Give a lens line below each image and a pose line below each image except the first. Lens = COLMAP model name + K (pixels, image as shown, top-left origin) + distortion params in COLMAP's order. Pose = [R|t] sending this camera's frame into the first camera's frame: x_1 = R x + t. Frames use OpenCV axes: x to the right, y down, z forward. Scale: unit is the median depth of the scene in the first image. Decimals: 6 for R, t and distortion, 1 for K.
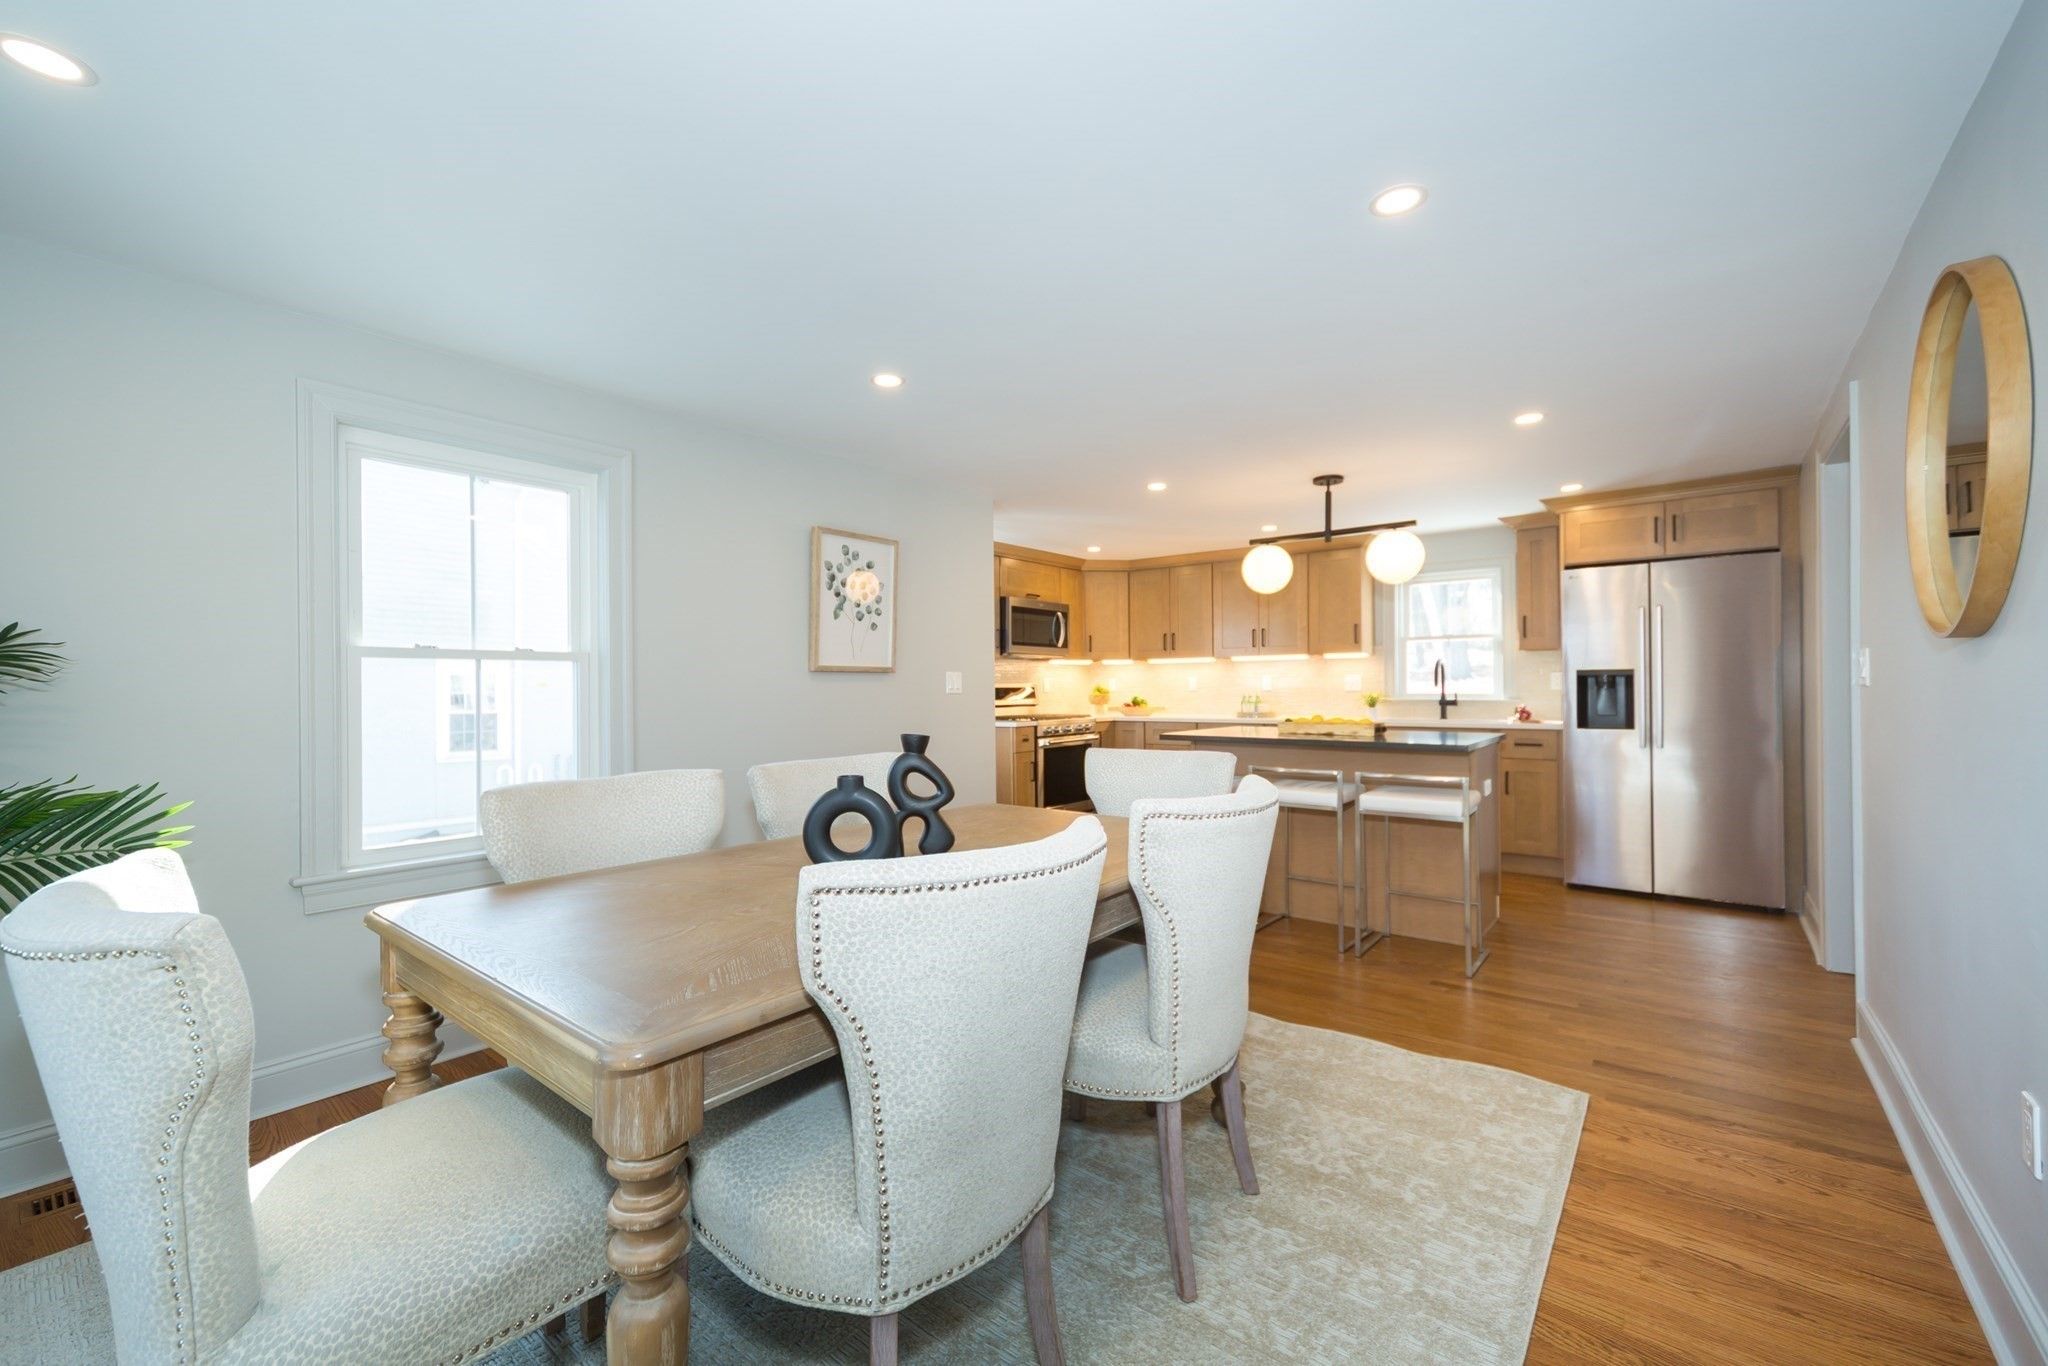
lens RADIAL K [[853.9, 0, 1025.5], [0, 853.9, 678.0], [0, 0, 1]] dist [0.007897, 0.000509]
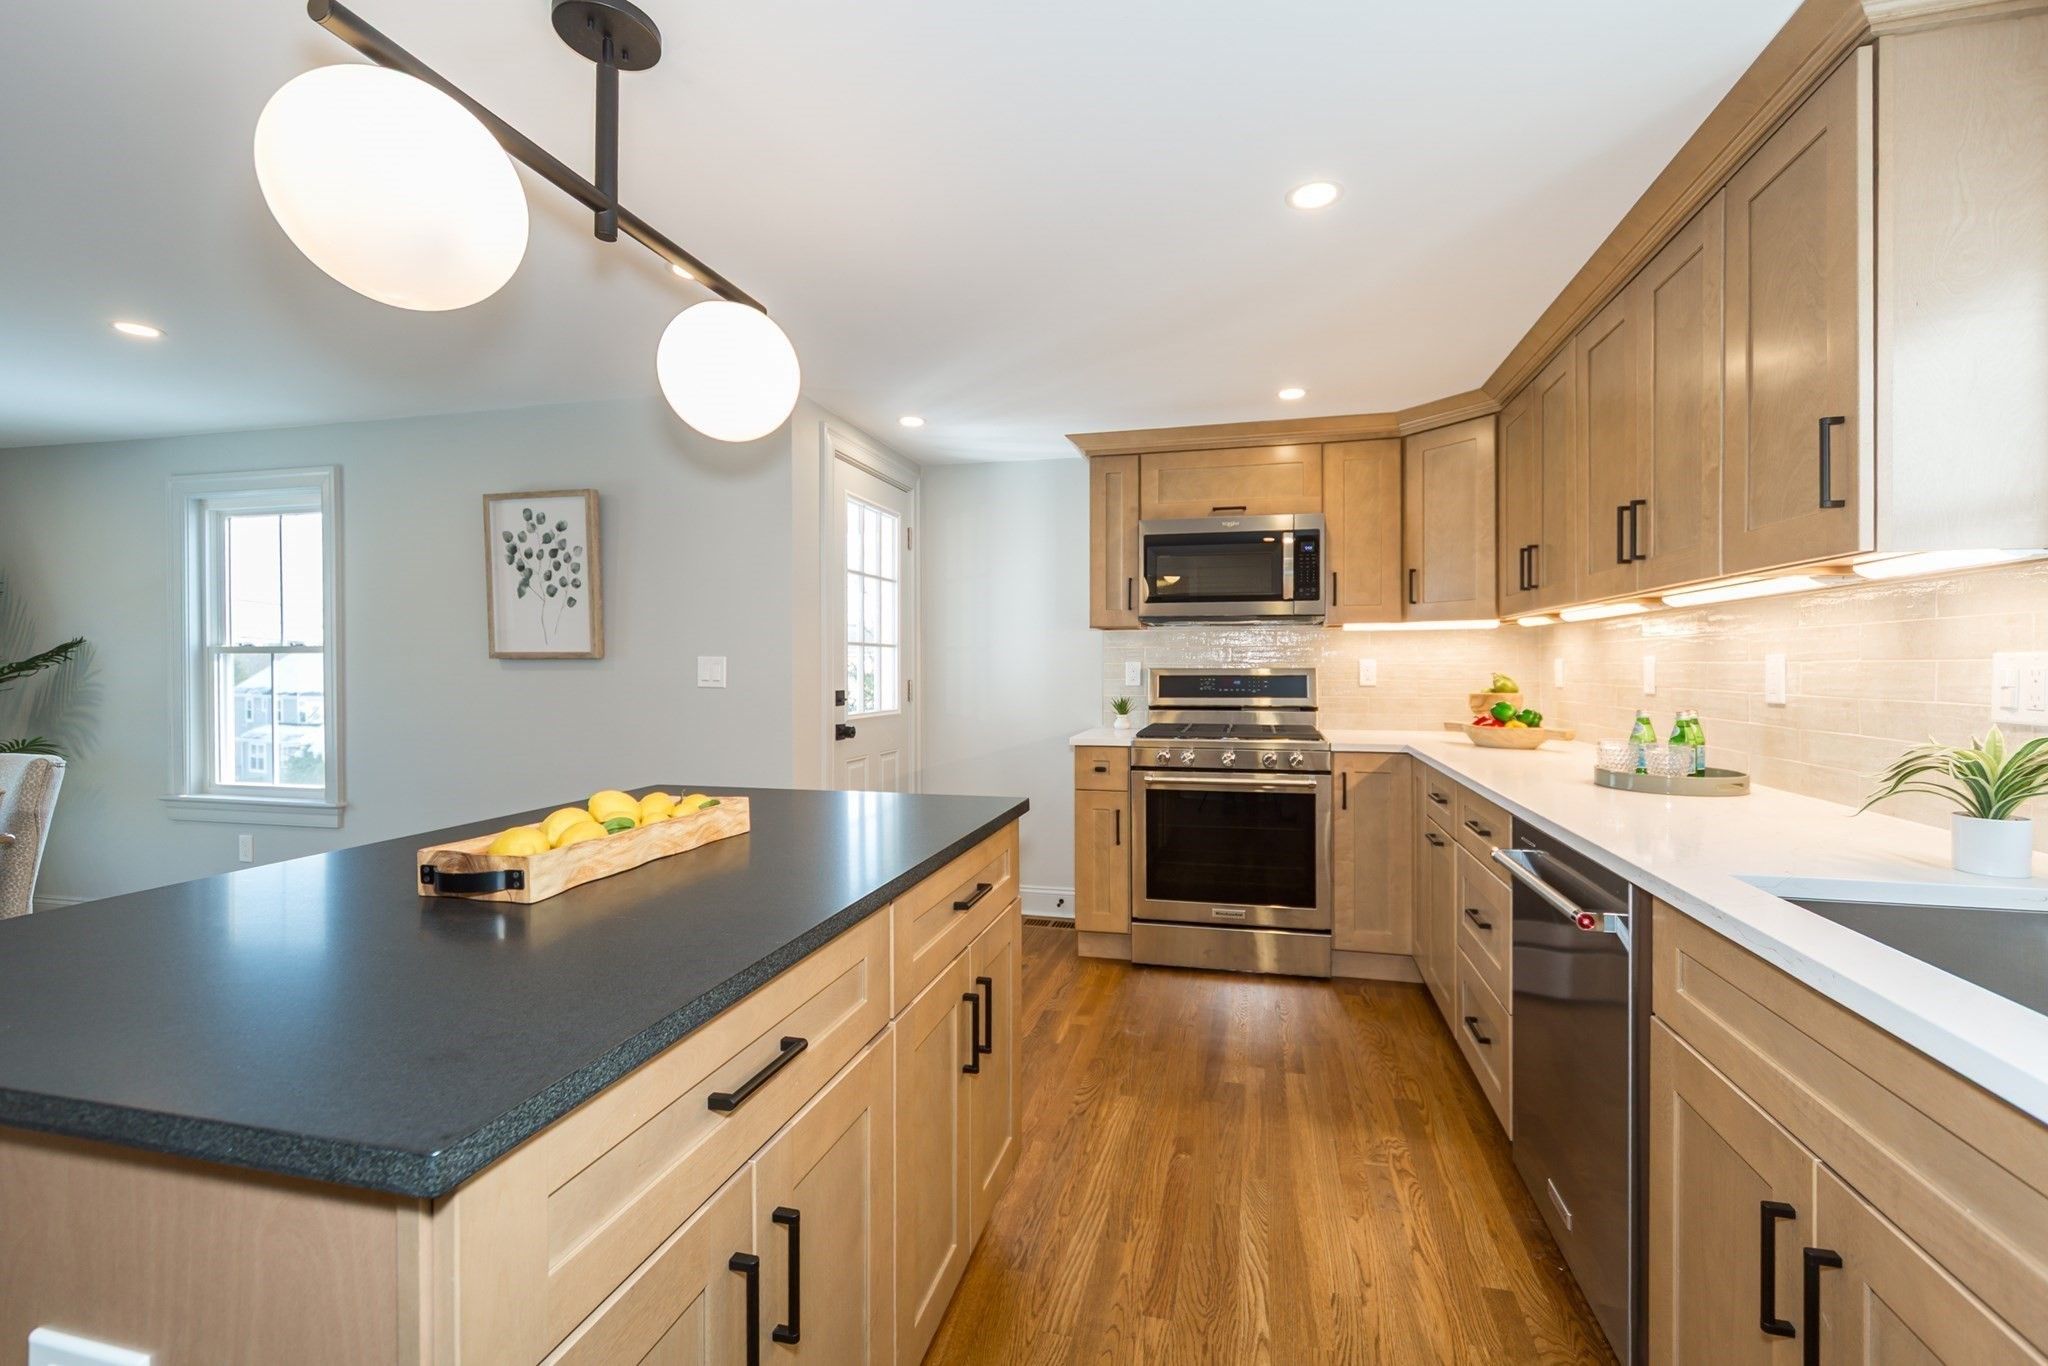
lens RADIAL K [[853.9, 0, 1045.2], [0, 853.9, 664.5], [0, 0, 1]] dist [0.007897, 0.000509]
pose [[0.416727, 0.007013, -0.909005, 0.683026], [0.007872, 0.999905, 0.011323, -0.006406], [0.908998, -0.011874, 0.416632, 0.985103]]
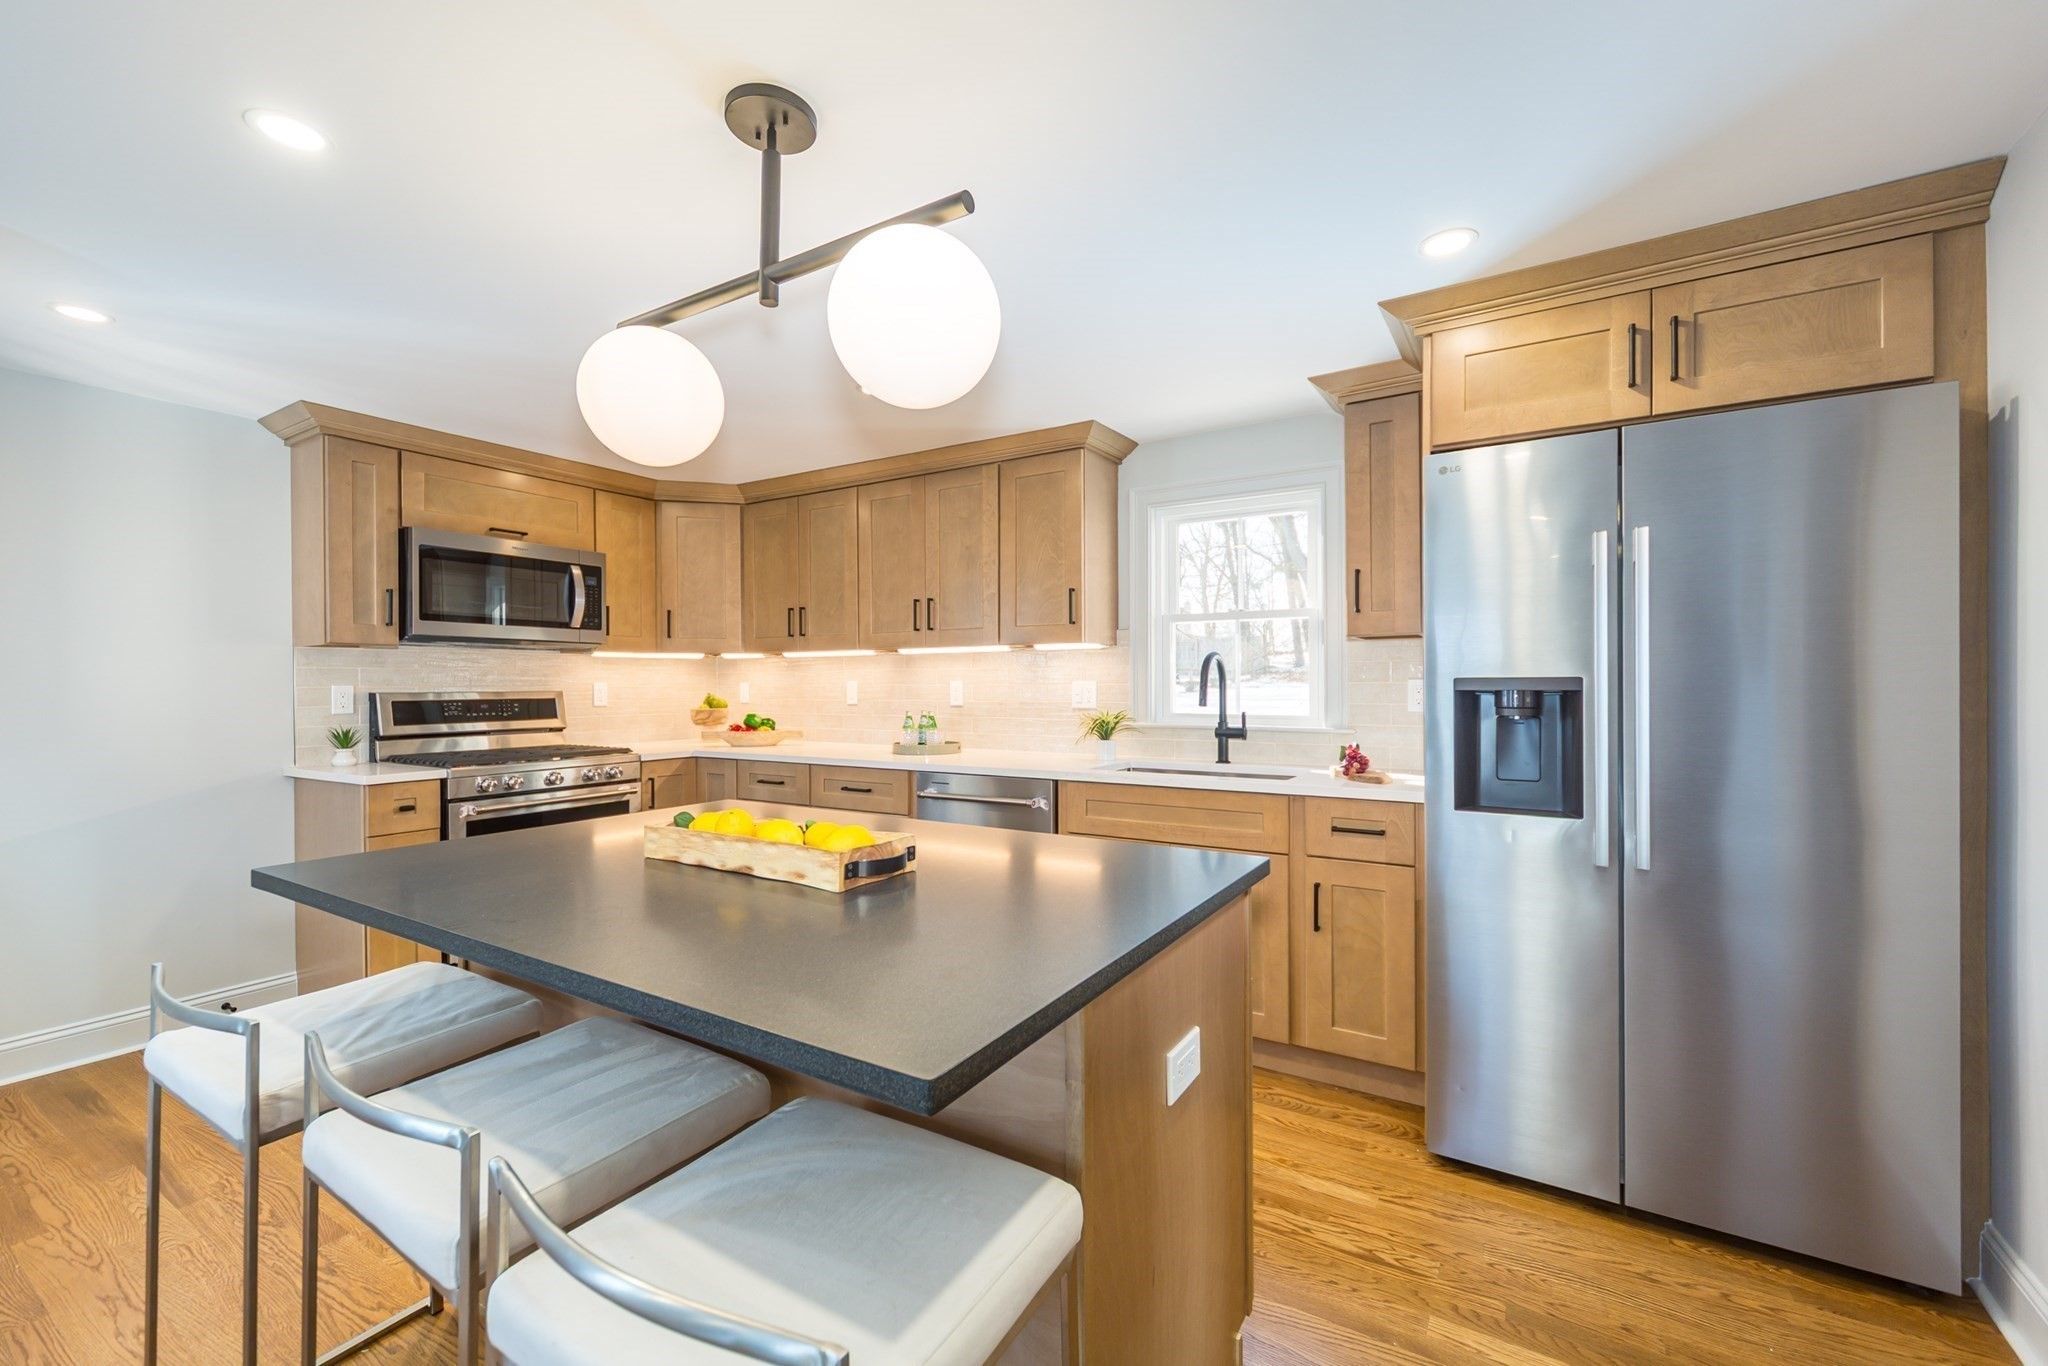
lens RADIAL K [[853.9, 0, 995.4], [0, 853.9, 679.9], [0, 0, 1]] dist [0.007897, 0.000509]
pose [[0.996485, 0.003602, 0.083692, 0.393817], [-0.004166, 0.999970, 0.006565, -0.010966], [-0.083666, -0.006891, 0.996470, 0.616762]]
